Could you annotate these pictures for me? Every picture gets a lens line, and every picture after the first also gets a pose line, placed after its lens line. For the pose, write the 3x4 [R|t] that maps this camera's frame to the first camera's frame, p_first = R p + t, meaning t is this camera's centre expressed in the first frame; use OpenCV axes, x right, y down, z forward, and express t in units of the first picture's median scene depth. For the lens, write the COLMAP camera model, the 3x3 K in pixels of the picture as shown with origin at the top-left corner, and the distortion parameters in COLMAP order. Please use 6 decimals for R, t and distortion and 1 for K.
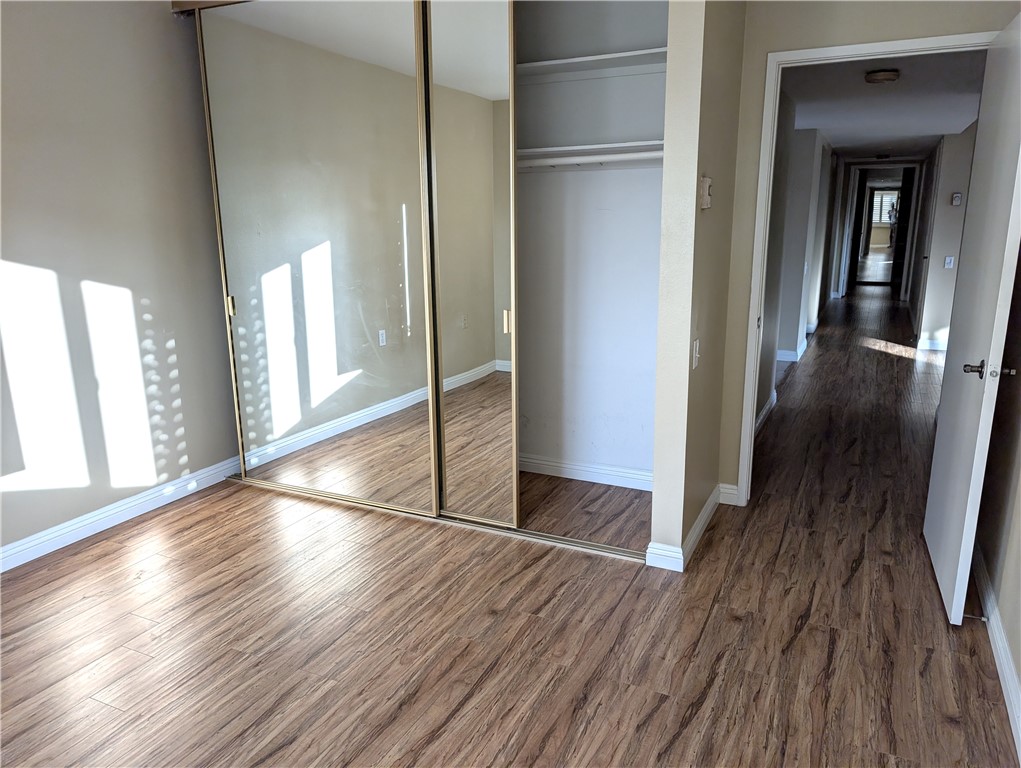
lens RADIAL K [[734.8, 0, 514.3], [0, 734.8, 381.9], [0, 0, 1]] dist [0.025240, -0.021589]
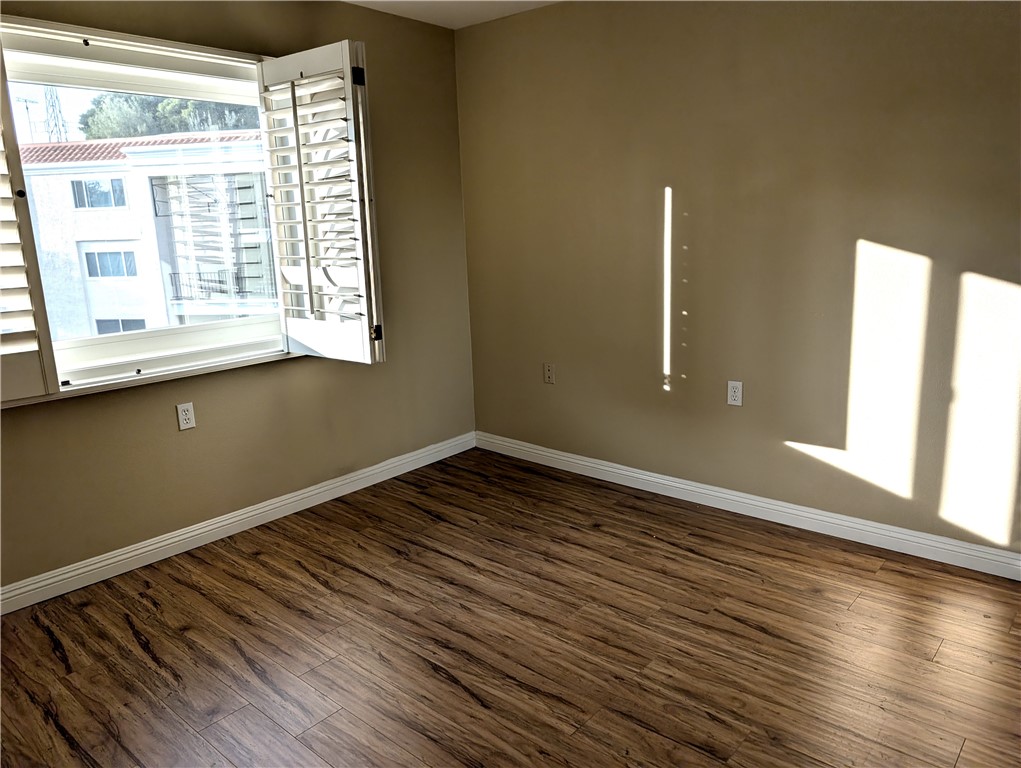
lens RADIAL K [[734.8, 0, 515.5], [0, 734.8, 390.3], [0, 0, 1]] dist [0.025240, -0.021589]
pose [[-0.246175, 0.246059, -0.937471, 0.439269], [-0.186682, 0.937089, 0.294980, -0.200804], [0.951077, 0.247626, -0.184754, 0.864169]]
